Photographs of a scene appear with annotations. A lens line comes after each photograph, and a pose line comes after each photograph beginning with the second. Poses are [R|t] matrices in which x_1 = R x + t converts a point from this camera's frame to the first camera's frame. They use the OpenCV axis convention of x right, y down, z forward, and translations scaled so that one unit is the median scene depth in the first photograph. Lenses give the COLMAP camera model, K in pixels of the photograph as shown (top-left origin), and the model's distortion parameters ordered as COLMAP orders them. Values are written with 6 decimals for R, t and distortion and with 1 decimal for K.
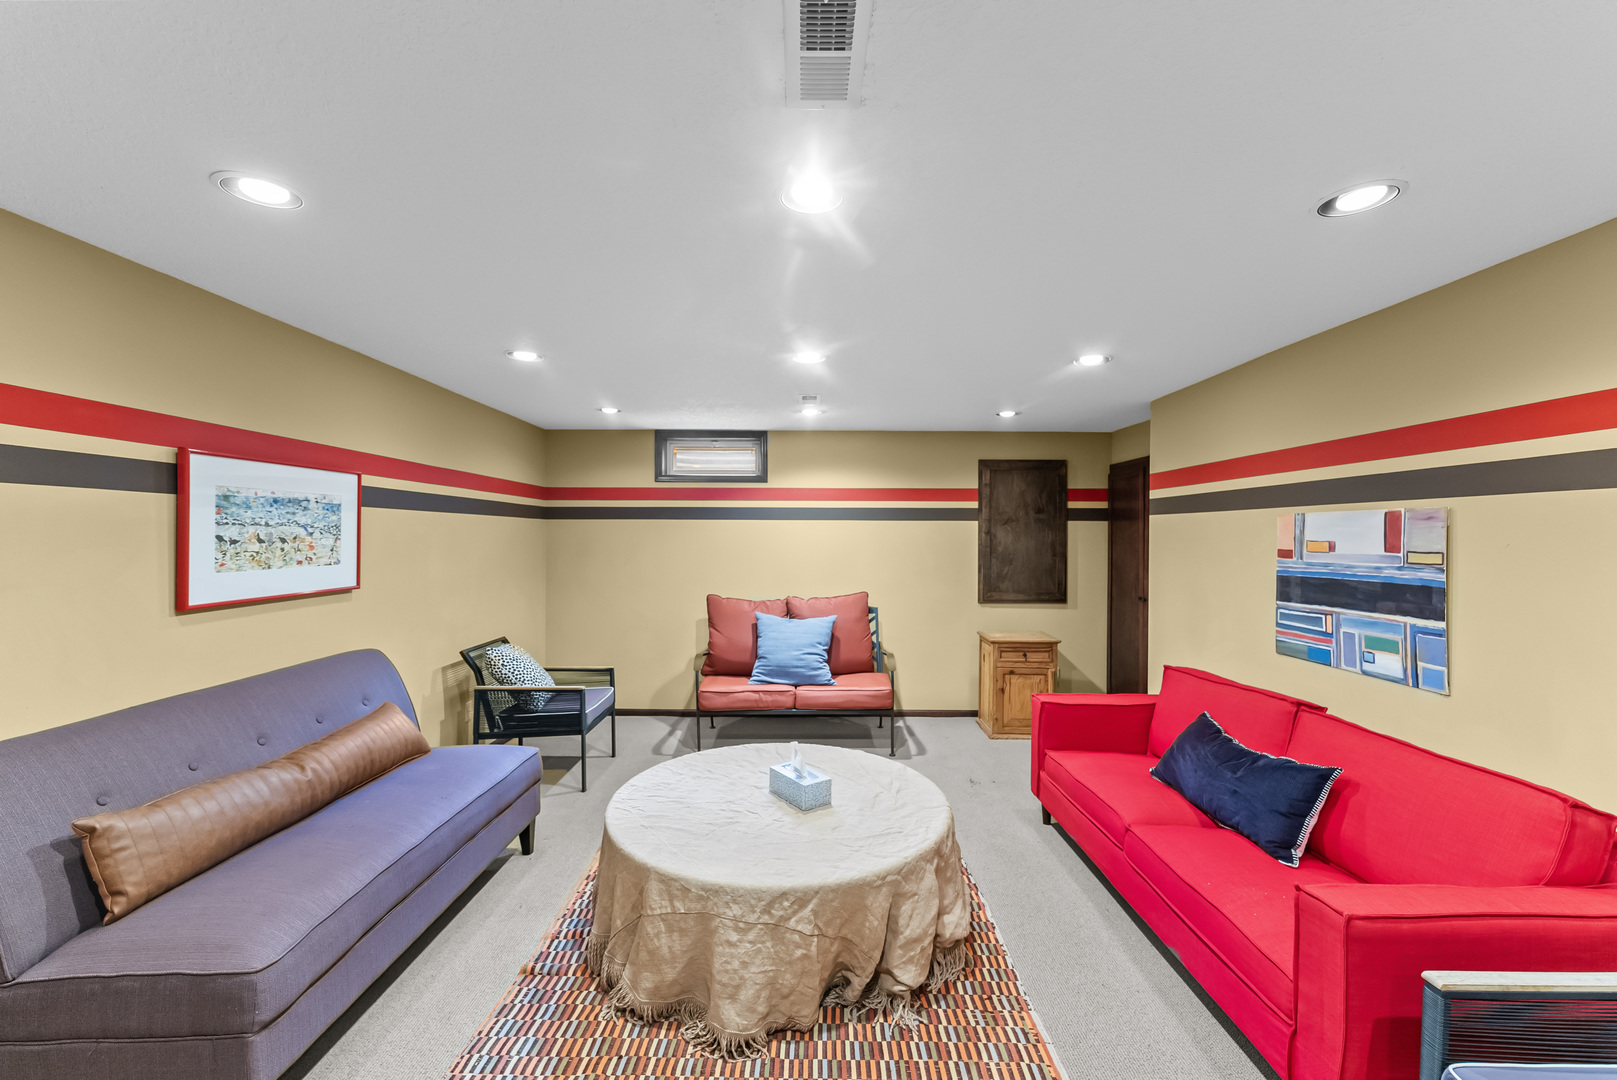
lens RADIAL K [[652.1, 0, 811.0], [0, 652.1, 537.7], [0, 0, 1]] dist [0.000345, 0.000305]
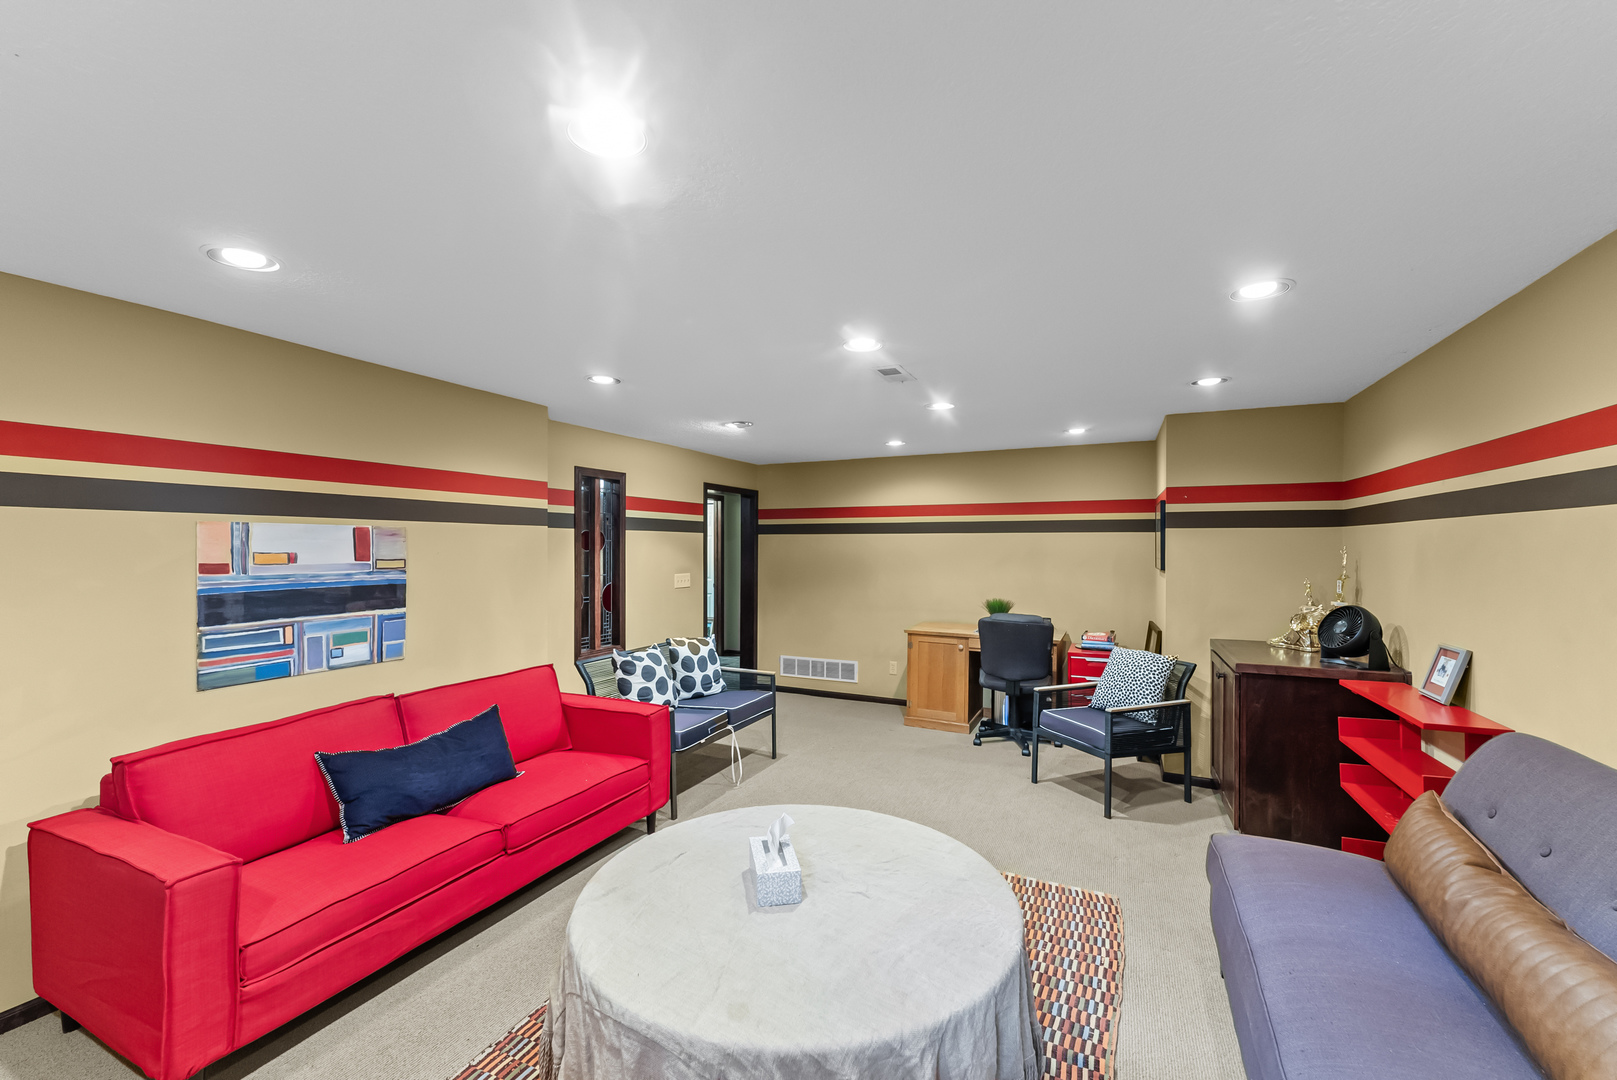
lens RADIAL K [[652.1, 0, 814.7], [0, 652.1, 541.4], [0, 0, 1]] dist [0.000345, 0.000305]
pose [[-0.903636, -0.000762, 0.428301, -0.389232], [-0.002920, 0.999986, -0.004383, -0.010736], [-0.428292, -0.005211, -0.903625, 1.641228]]
